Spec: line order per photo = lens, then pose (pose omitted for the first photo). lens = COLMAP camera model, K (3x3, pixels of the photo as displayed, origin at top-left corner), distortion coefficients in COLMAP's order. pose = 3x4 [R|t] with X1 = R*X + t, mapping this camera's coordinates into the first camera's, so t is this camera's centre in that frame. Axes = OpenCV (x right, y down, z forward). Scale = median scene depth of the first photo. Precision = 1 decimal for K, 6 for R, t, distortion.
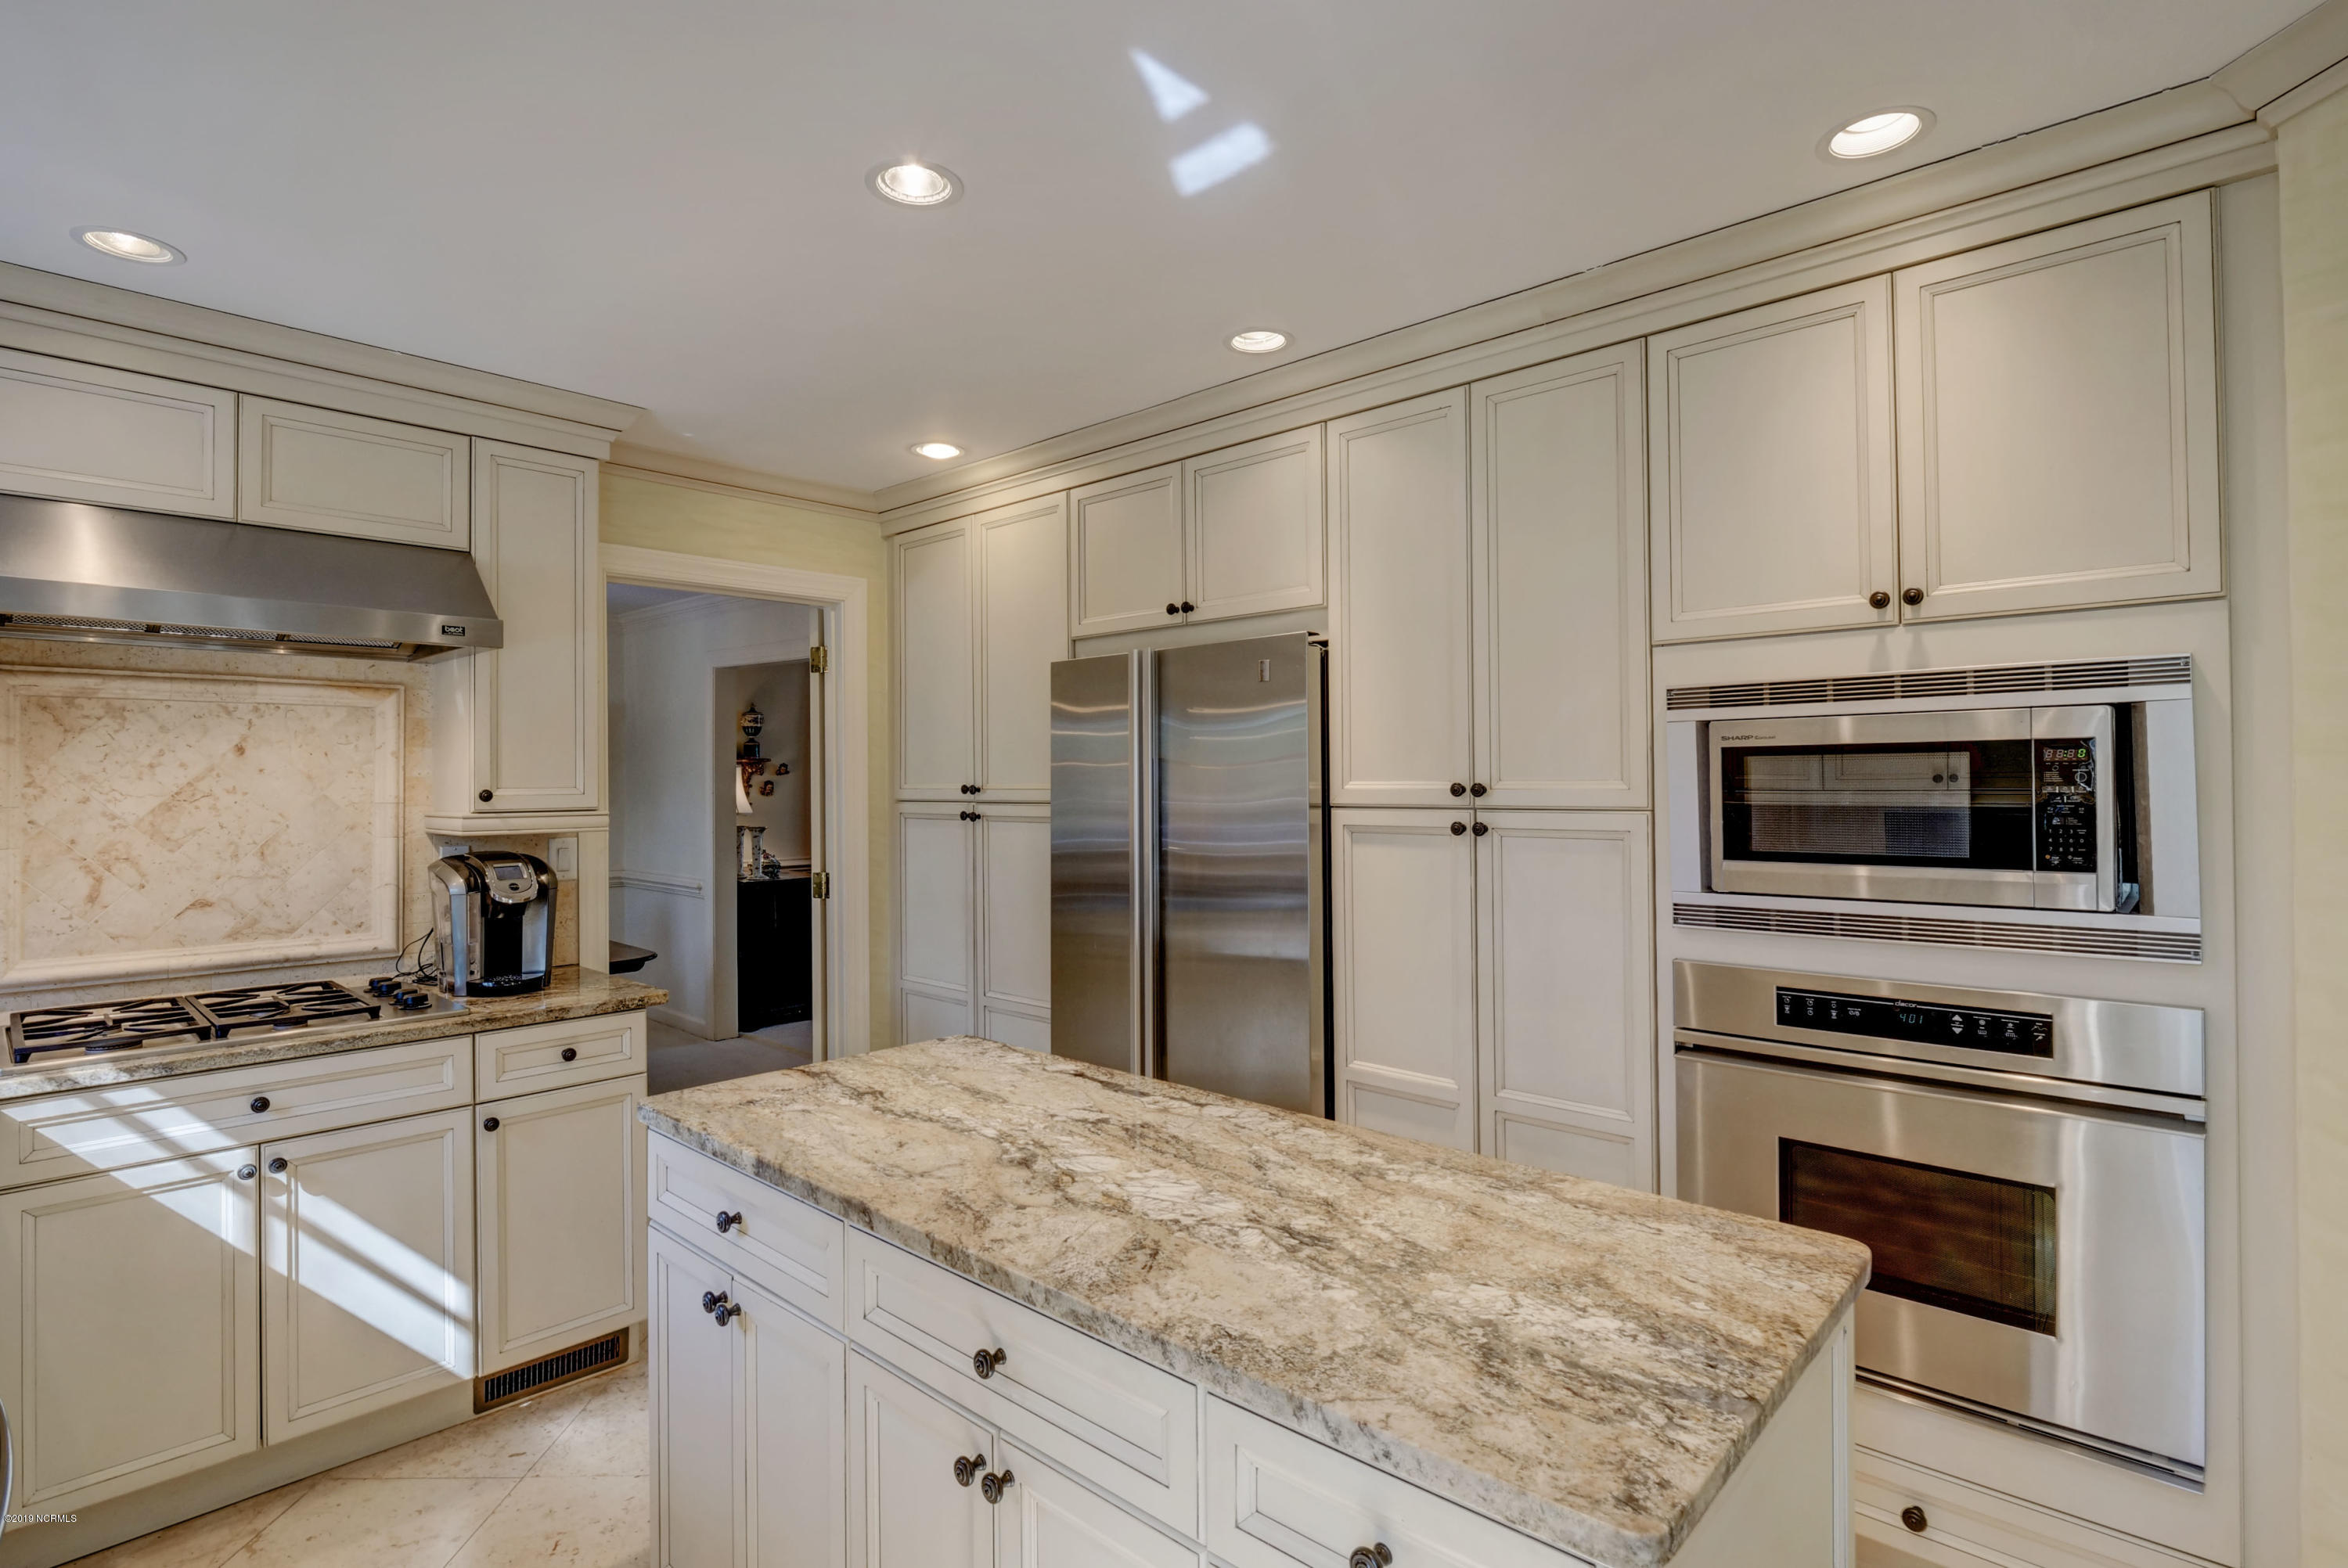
lens RADIAL K [[1139.5, 0, 1178.4], [0, 1139.5, 772.0], [0, 0, 1]] dist [-0.014487, -0.000643]
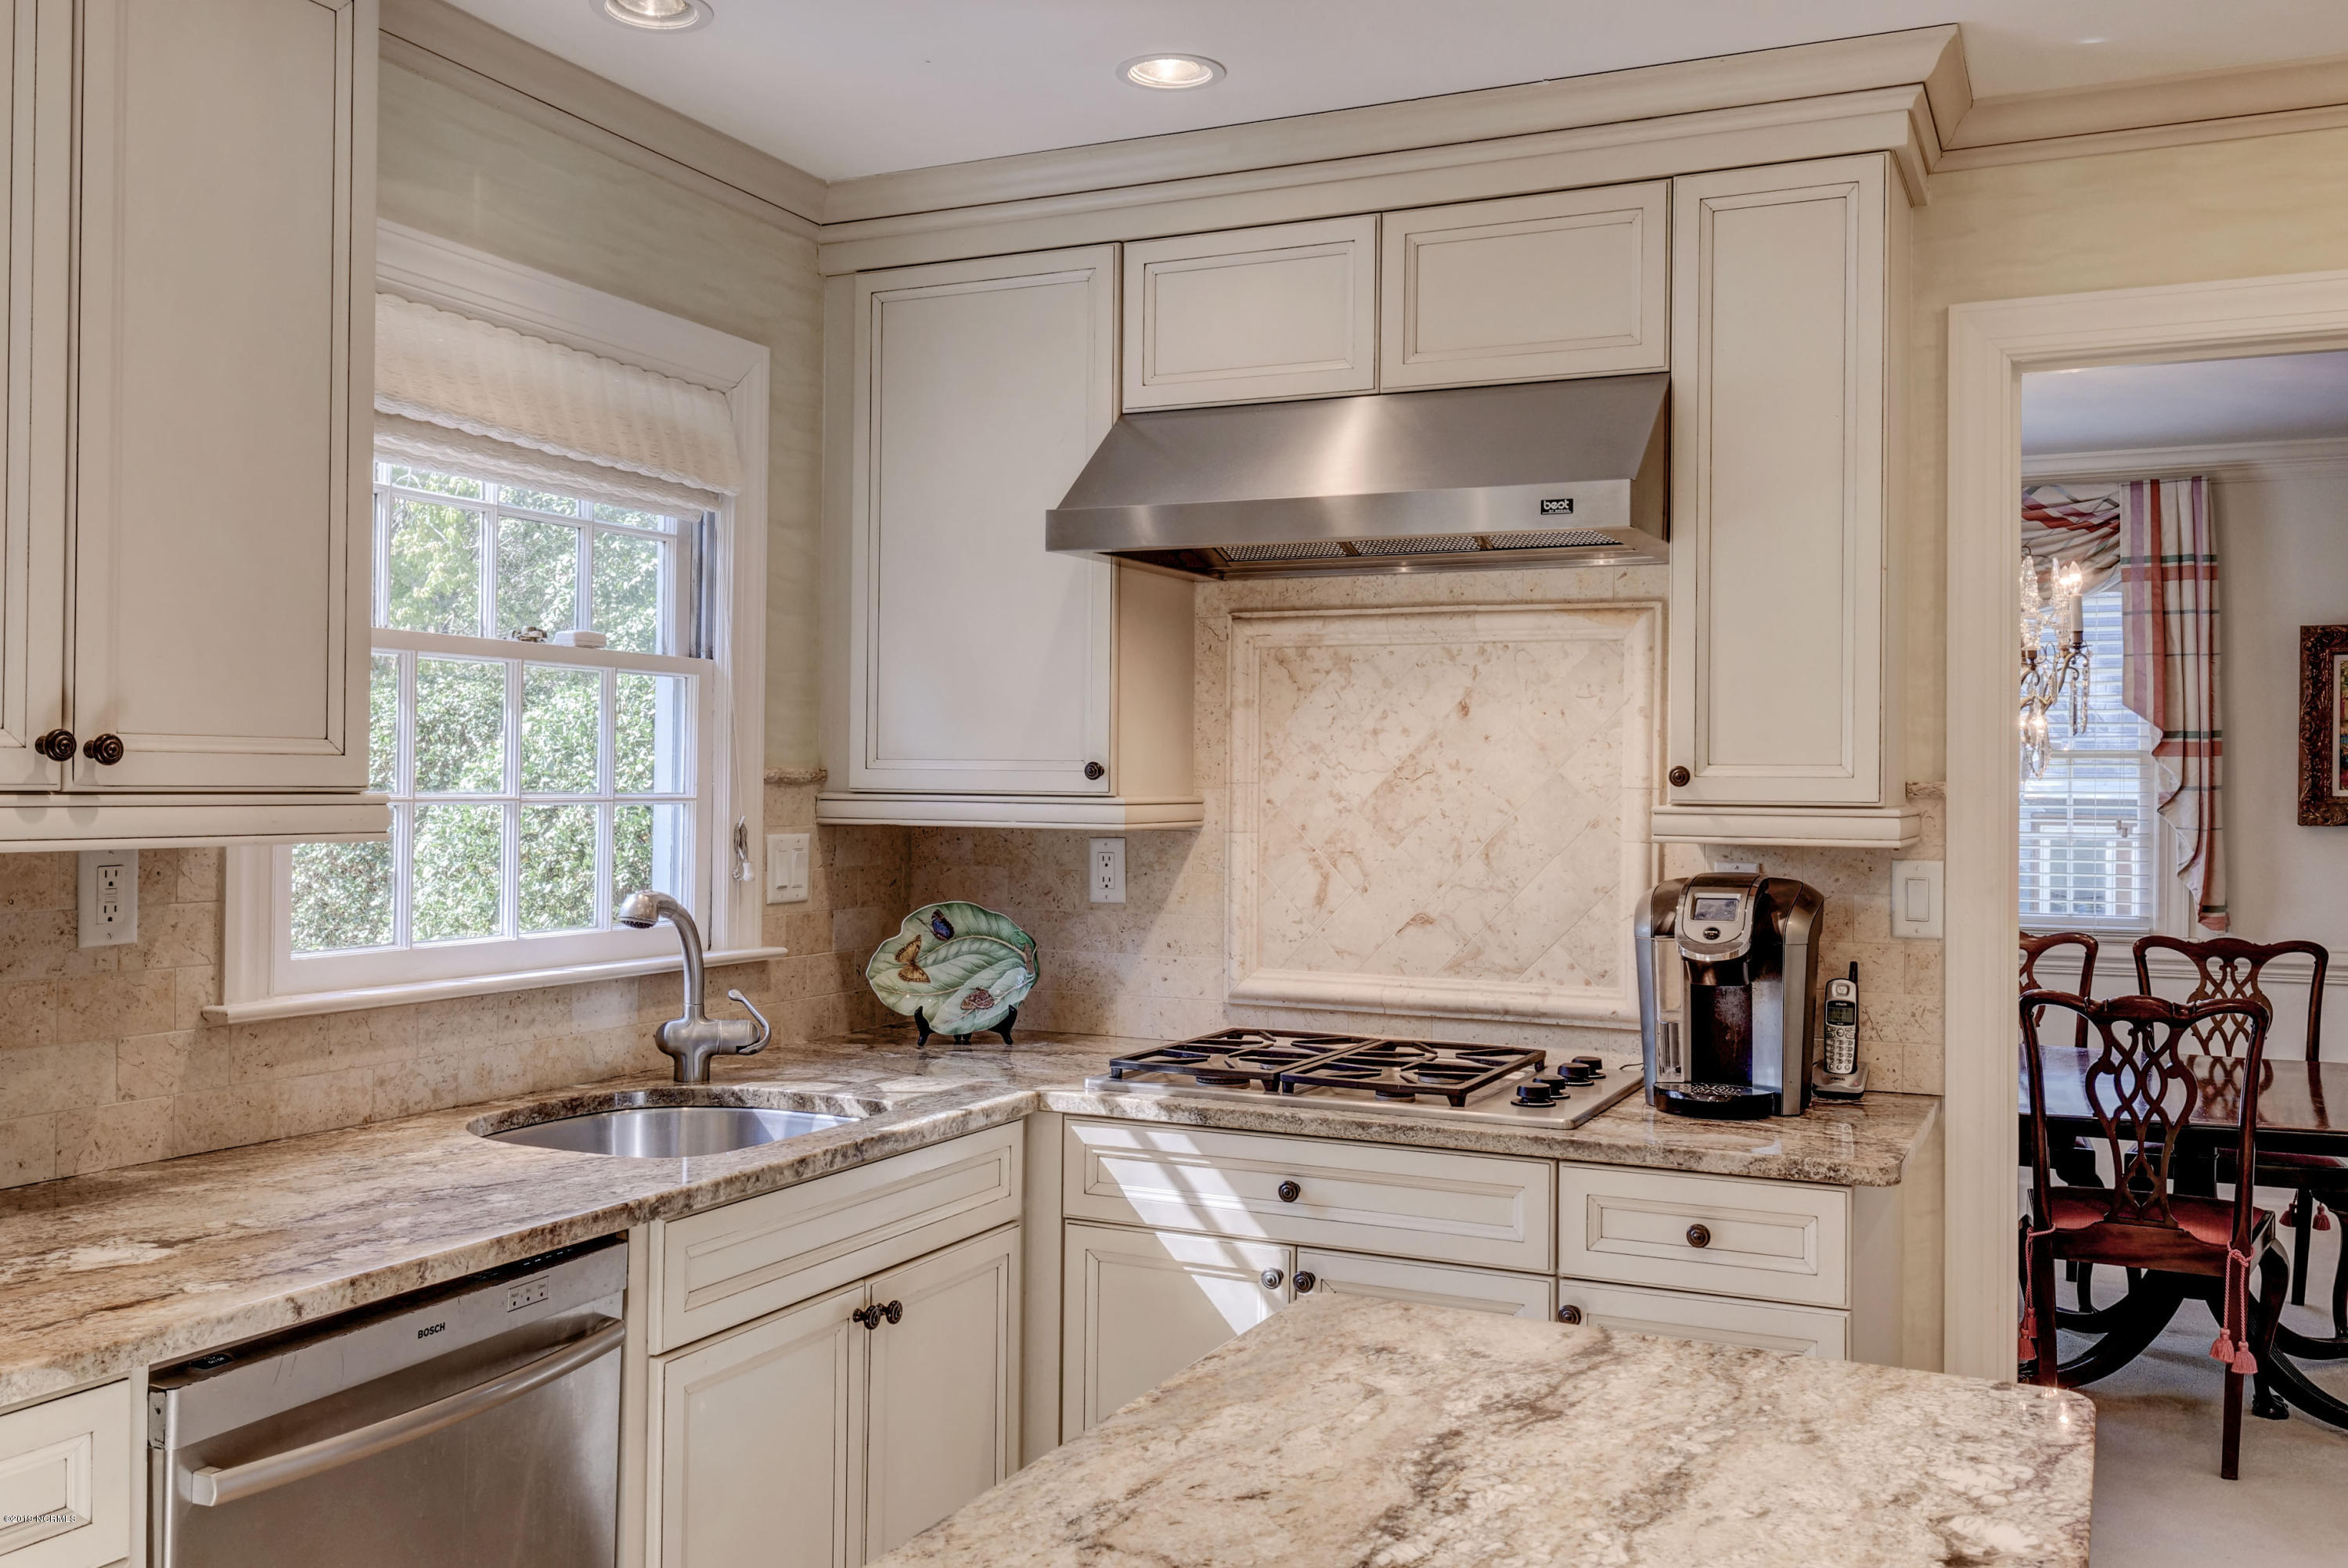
lens RADIAL K [[2016.7, 0, 1158.3], [0, 2016.7, 776.4], [0, 0, 1]] dist [0.006481, -0.008641]
pose [[0.291278, 0.007473, -0.956609, 0.356845], [-0.003530, 0.999971, 0.006737, 0.016240], [0.956632, 0.001415, 0.291296, 0.473707]]
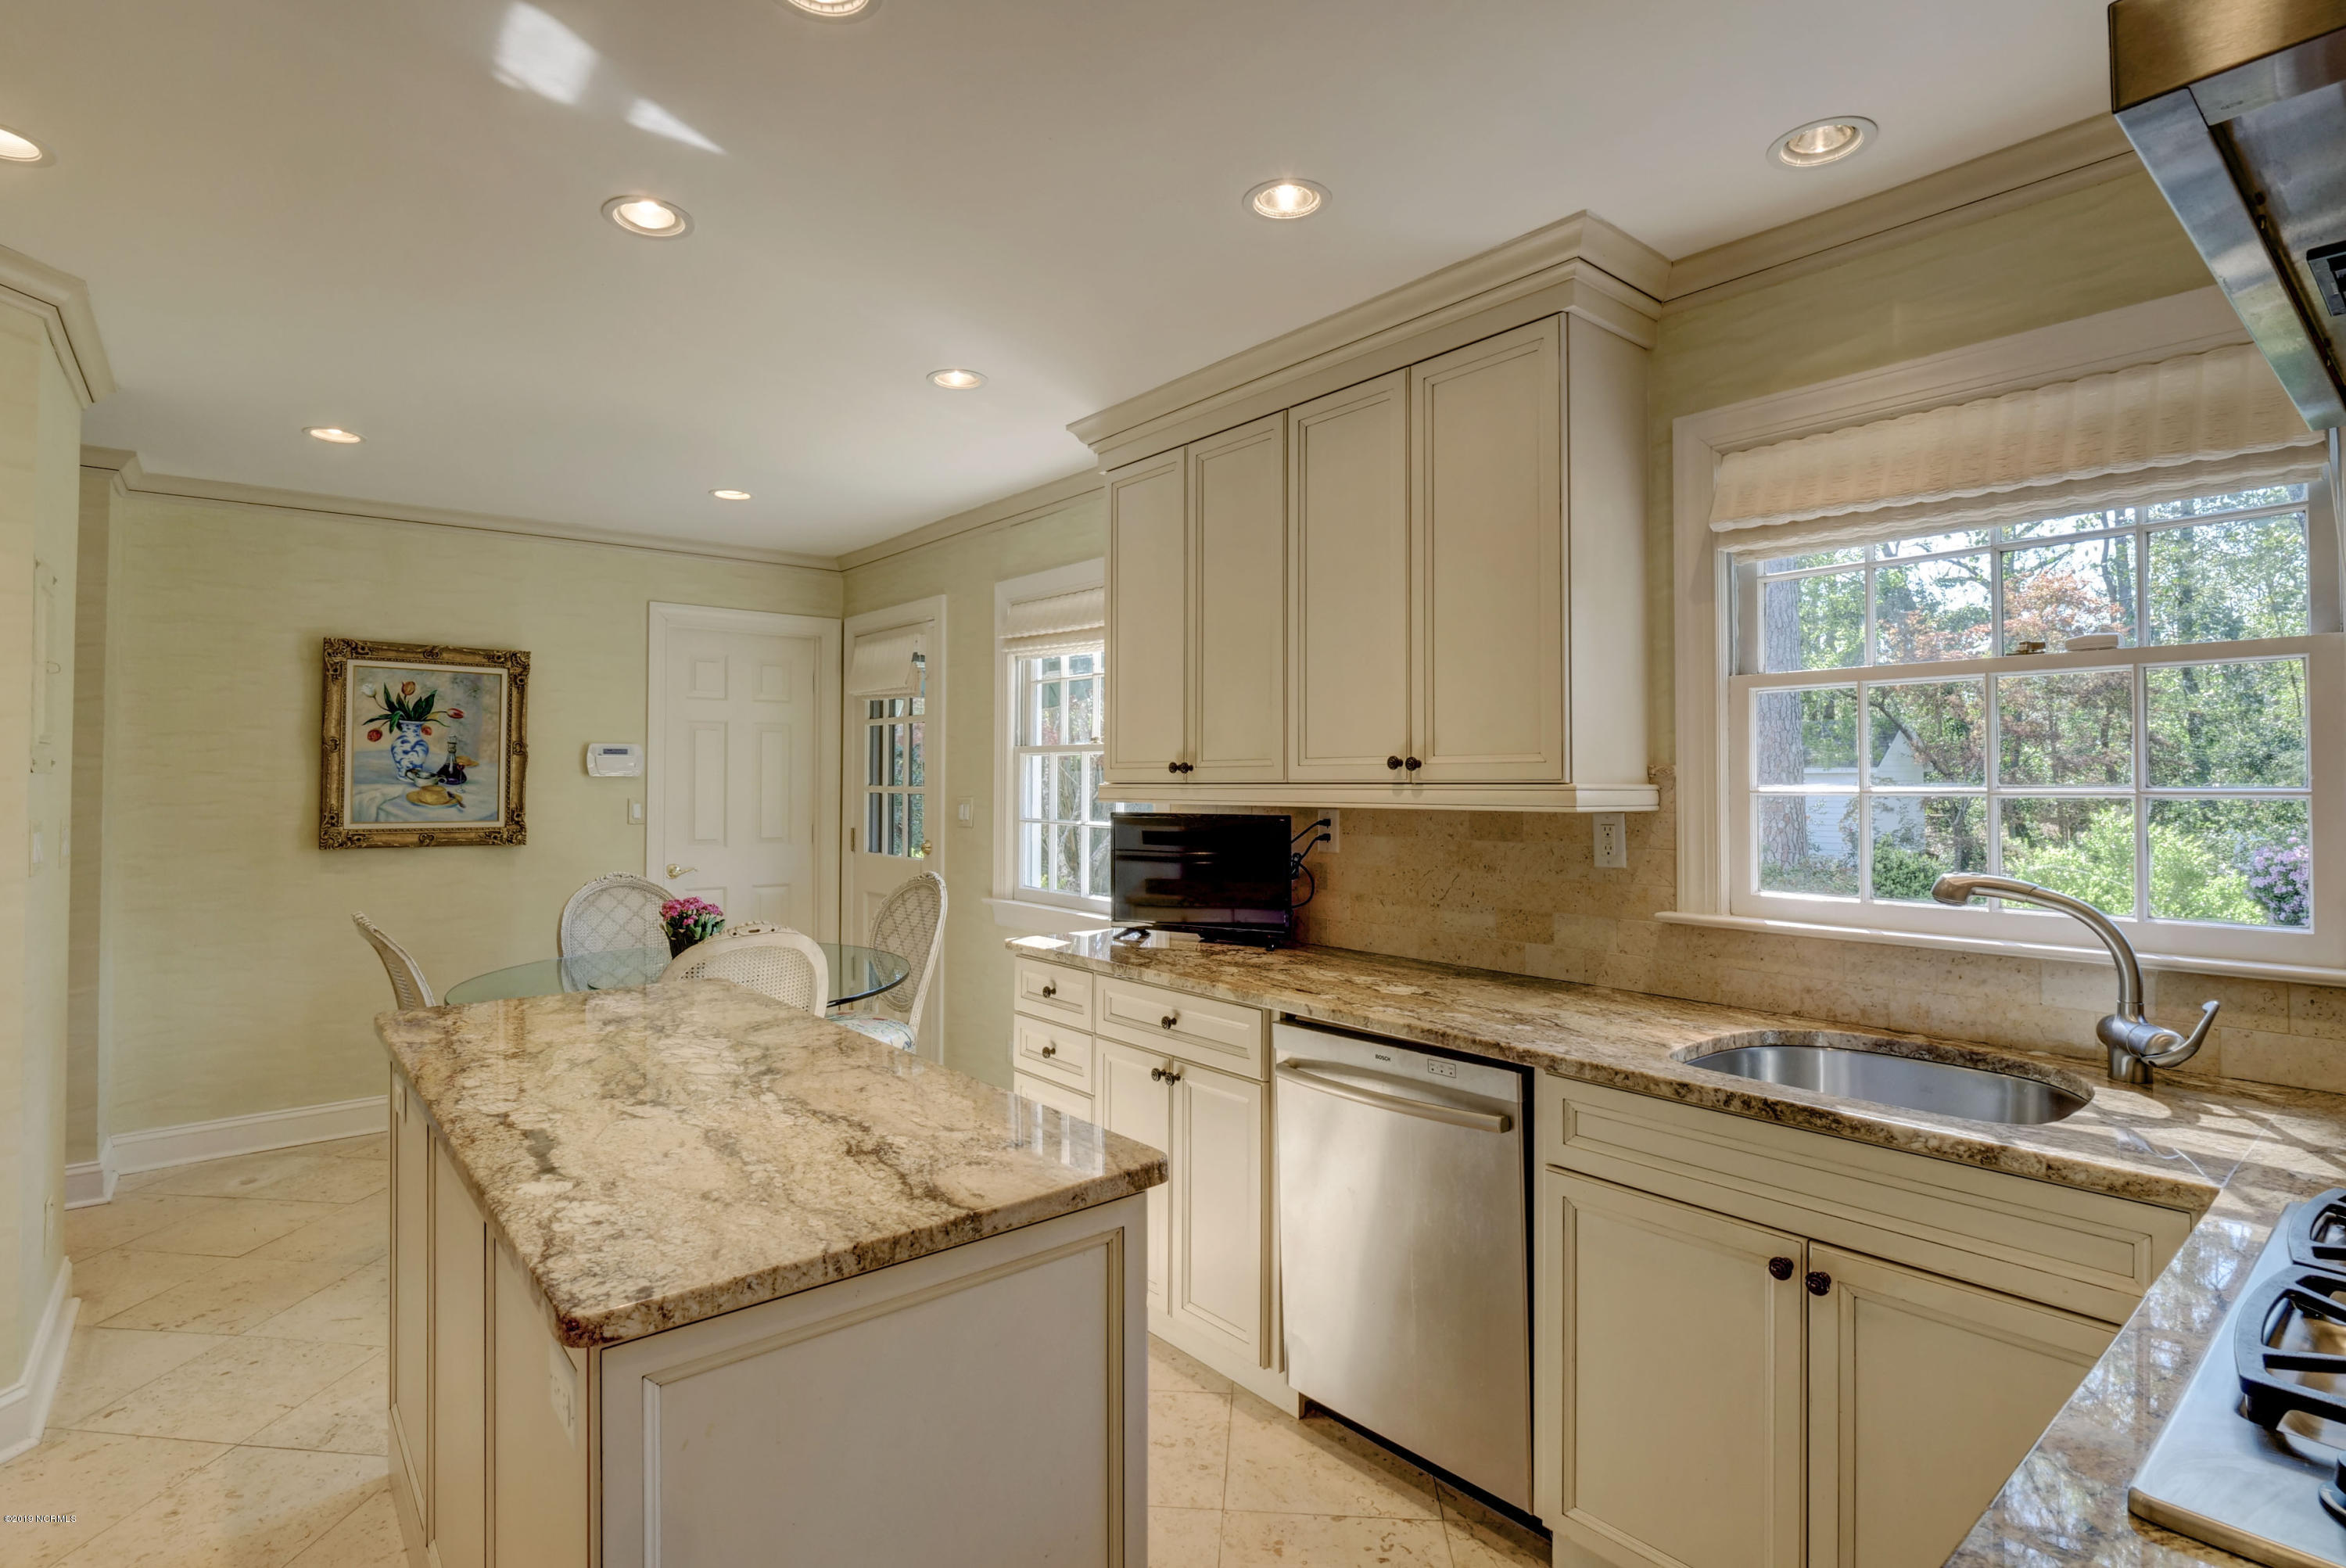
lens RADIAL K [[1138.7, 0, 1172.0], [0, 1138.7, 772.5], [0, 0, 1]] dist [-0.014487, -0.000643]
pose [[-0.991234, 0.005040, 0.132019, -0.436308], [0.002046, 0.999738, -0.022810, 0.042155], [-0.132100, -0.022340, -0.990985, 1.313588]]
